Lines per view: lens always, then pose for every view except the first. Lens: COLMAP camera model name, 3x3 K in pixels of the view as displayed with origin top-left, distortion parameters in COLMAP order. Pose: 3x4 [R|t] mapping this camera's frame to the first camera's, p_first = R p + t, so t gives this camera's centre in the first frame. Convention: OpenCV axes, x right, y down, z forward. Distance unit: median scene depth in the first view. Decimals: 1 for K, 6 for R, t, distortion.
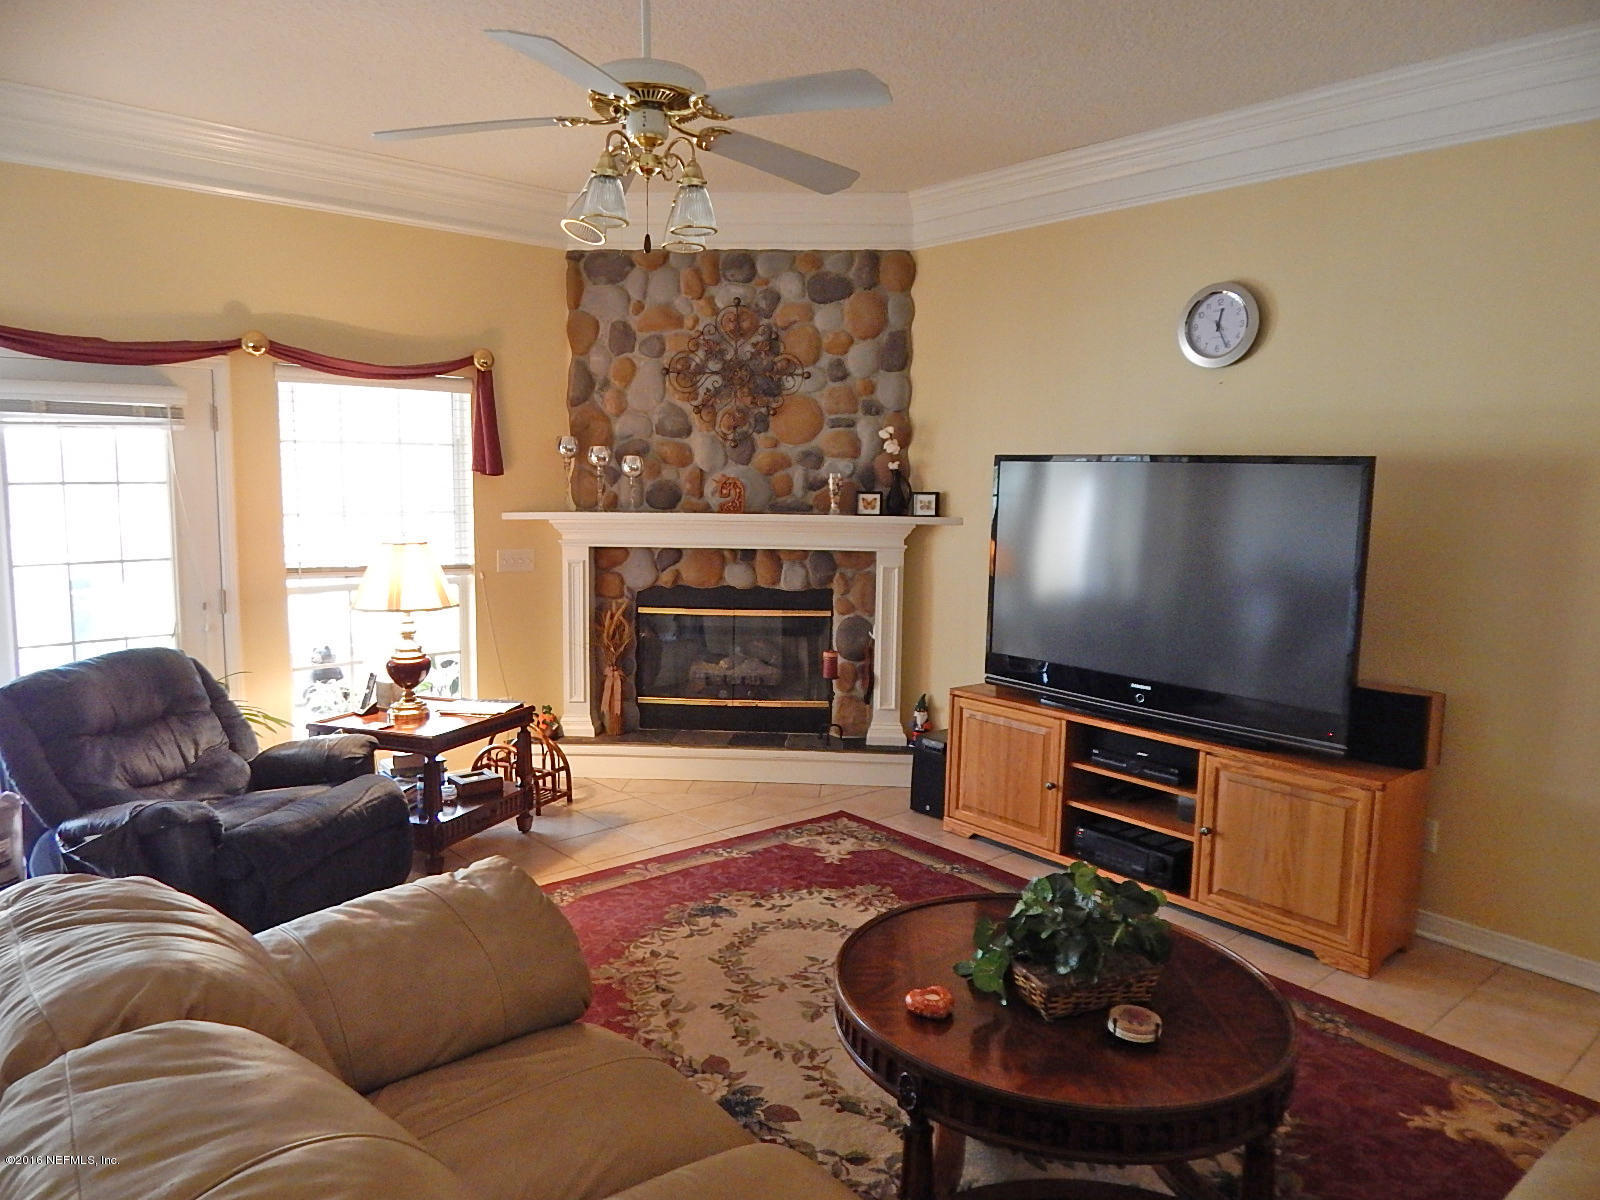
lens RADIAL K [[1068.5, 0, 790.5], [0, 1068.5, 590.9], [0, 0, 1]] dist [0.002841, -0.005610]
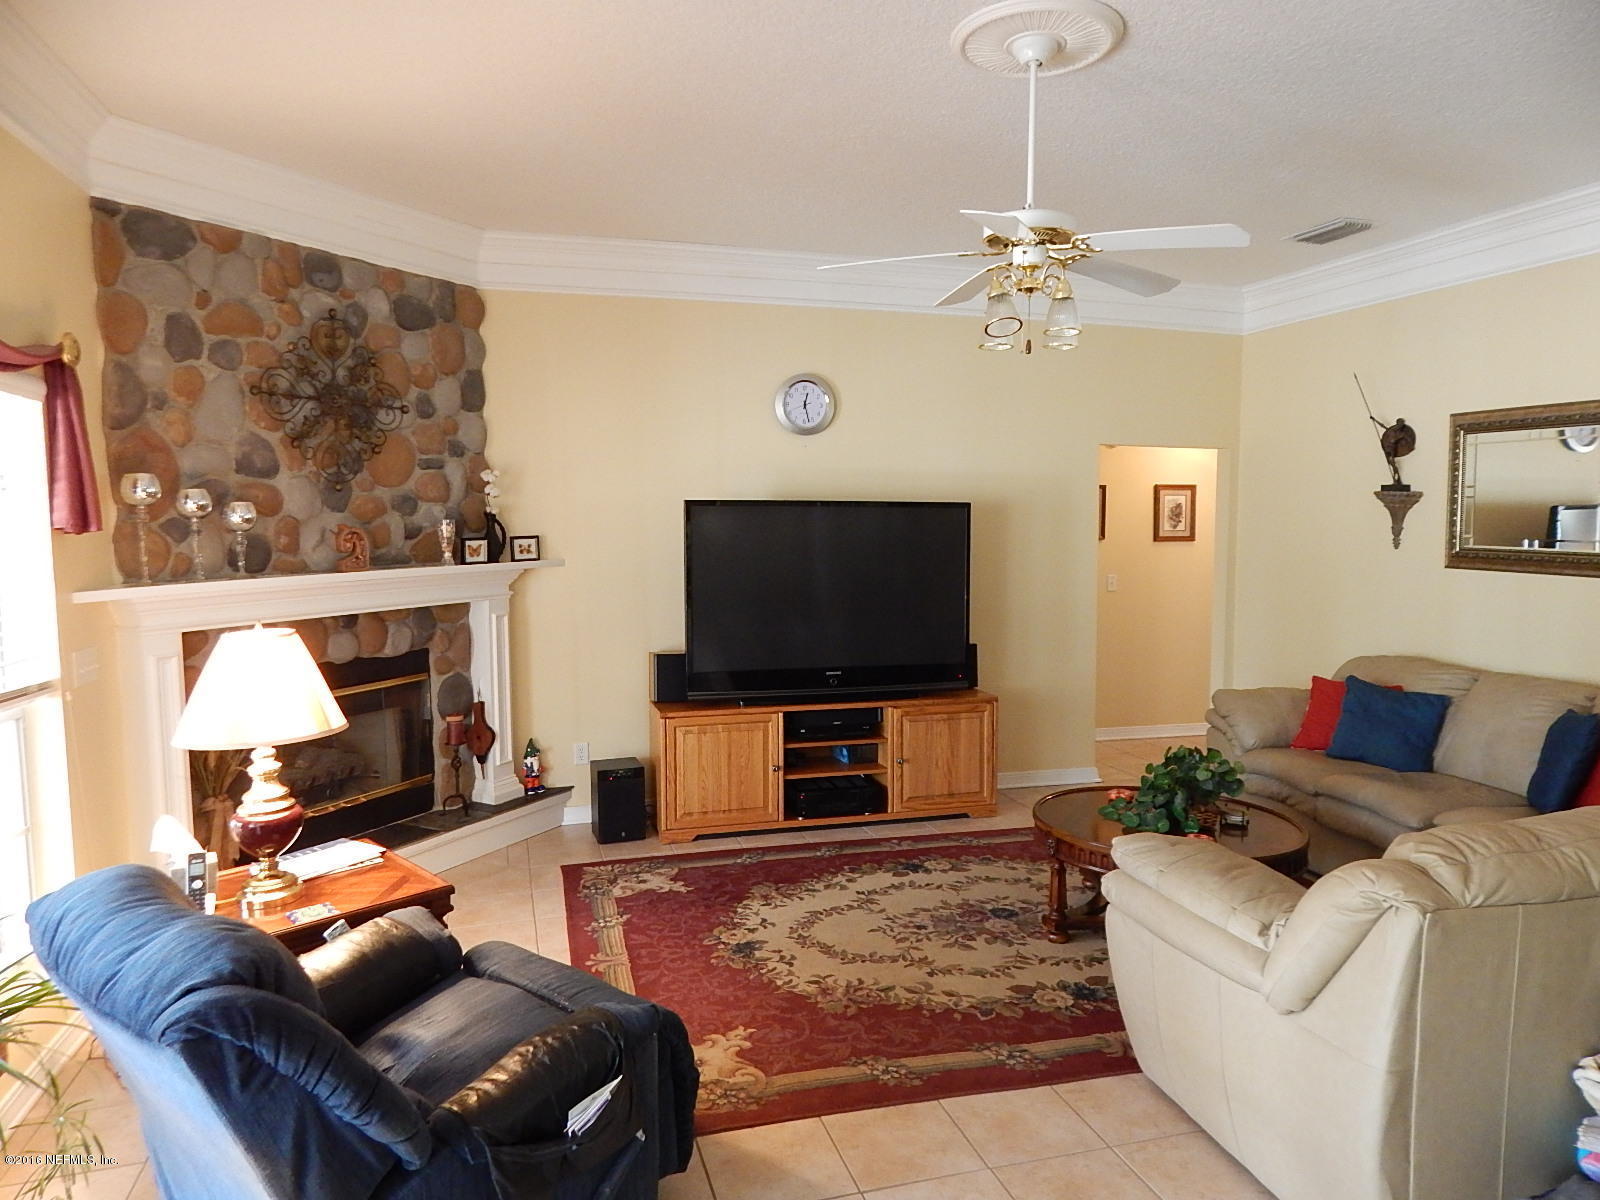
lens RADIAL K [[1068.5, 0, 786.2], [0, 1068.5, 610.6], [0, 0, 1]] dist [0.002841, -0.005610]
pose [[0.426625, -0.099769, 0.898909, -0.656565], [0.114439, 0.991863, 0.055773, -0.050182], [-0.897159, 0.079076, 0.434572, 0.346665]]
